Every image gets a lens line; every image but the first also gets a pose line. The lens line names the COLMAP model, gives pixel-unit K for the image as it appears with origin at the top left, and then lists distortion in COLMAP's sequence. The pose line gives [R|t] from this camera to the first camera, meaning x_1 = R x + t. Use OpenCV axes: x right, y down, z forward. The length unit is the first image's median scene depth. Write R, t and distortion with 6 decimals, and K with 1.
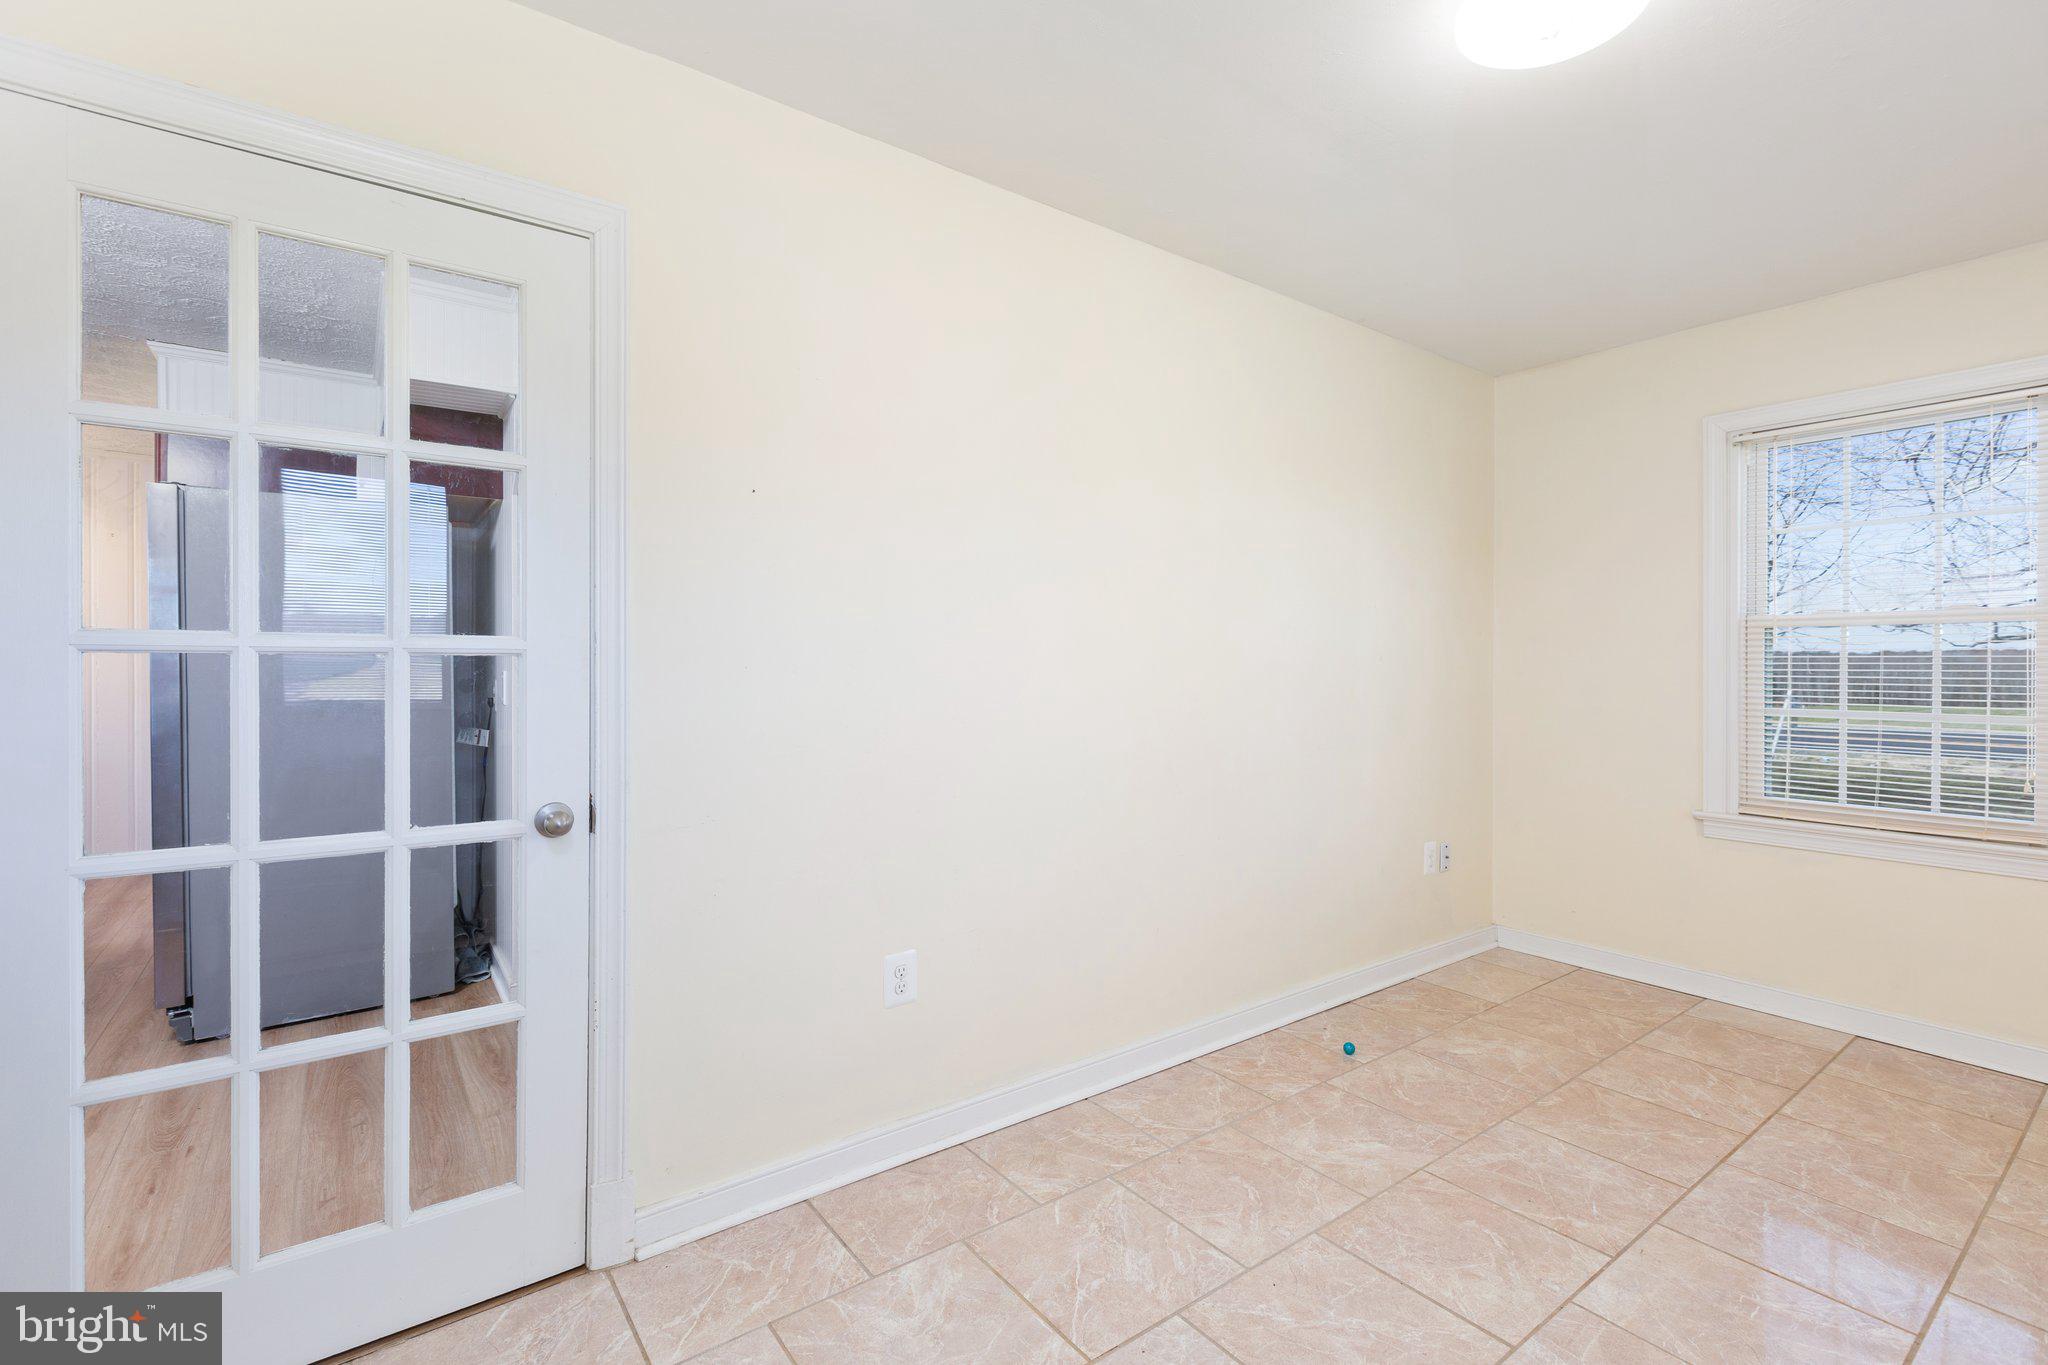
lens RADIAL K [[919.6, 0, 1018.6], [0, 919.6, 683.2], [0, 0, 1]] dist [0.001267, -0.000574]
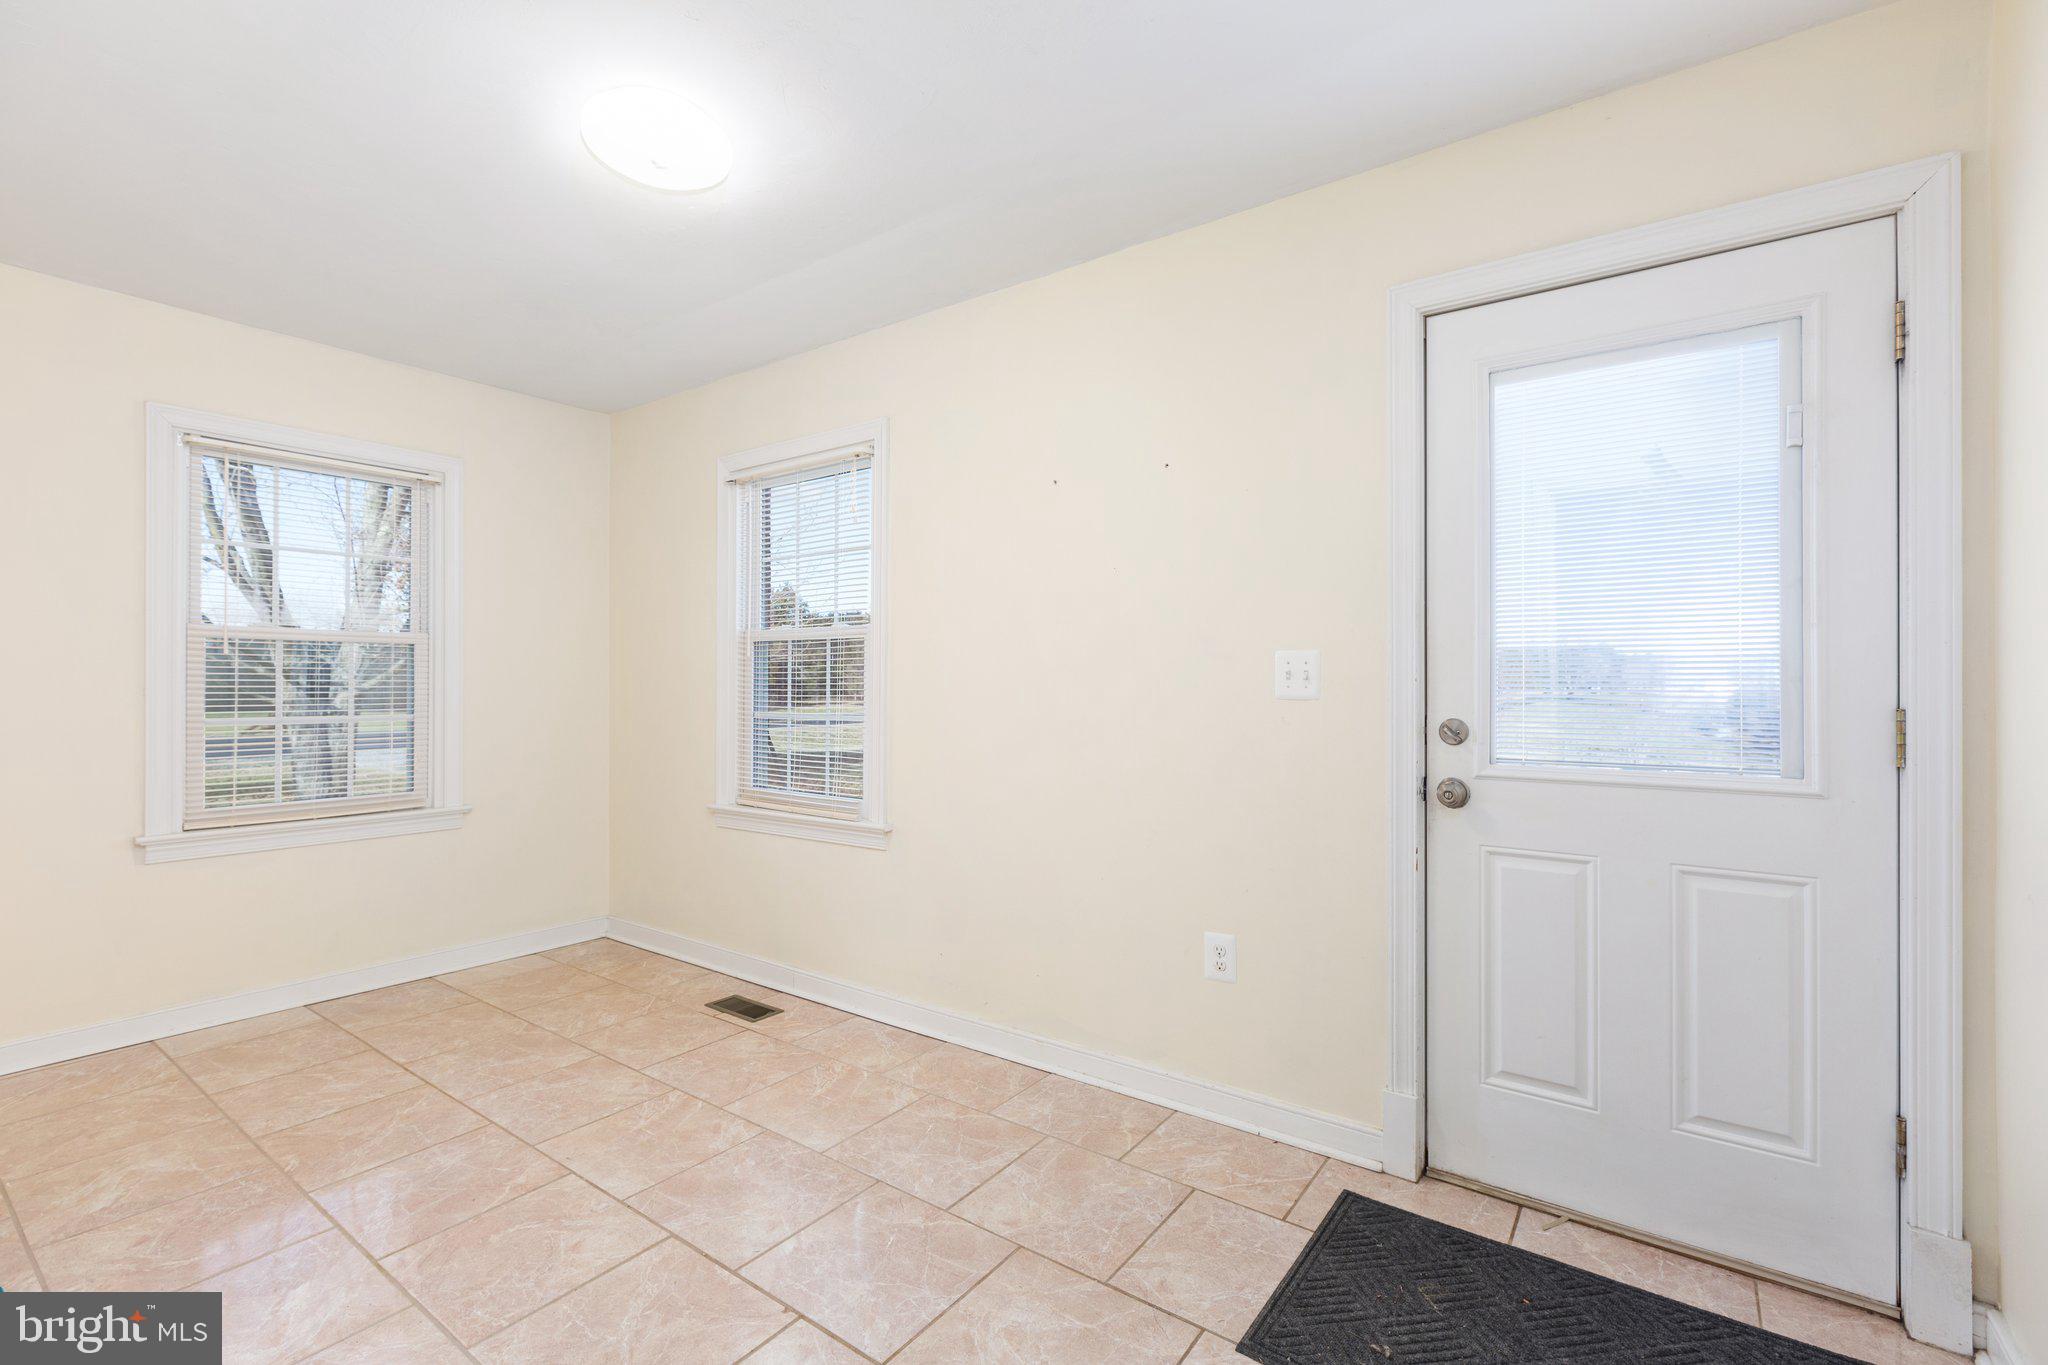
lens RADIAL K [[919.6, 0, 1018.6], [0, 919.6, 683.2], [0, 0, 1]] dist [0.001267, -0.000574]
pose [[-0.314403, -0.006040, 0.949270, -0.442091], [0.009956, 0.999904, 0.009660, -0.012924], [-0.949237, 0.012488, -0.314313, 0.537039]]
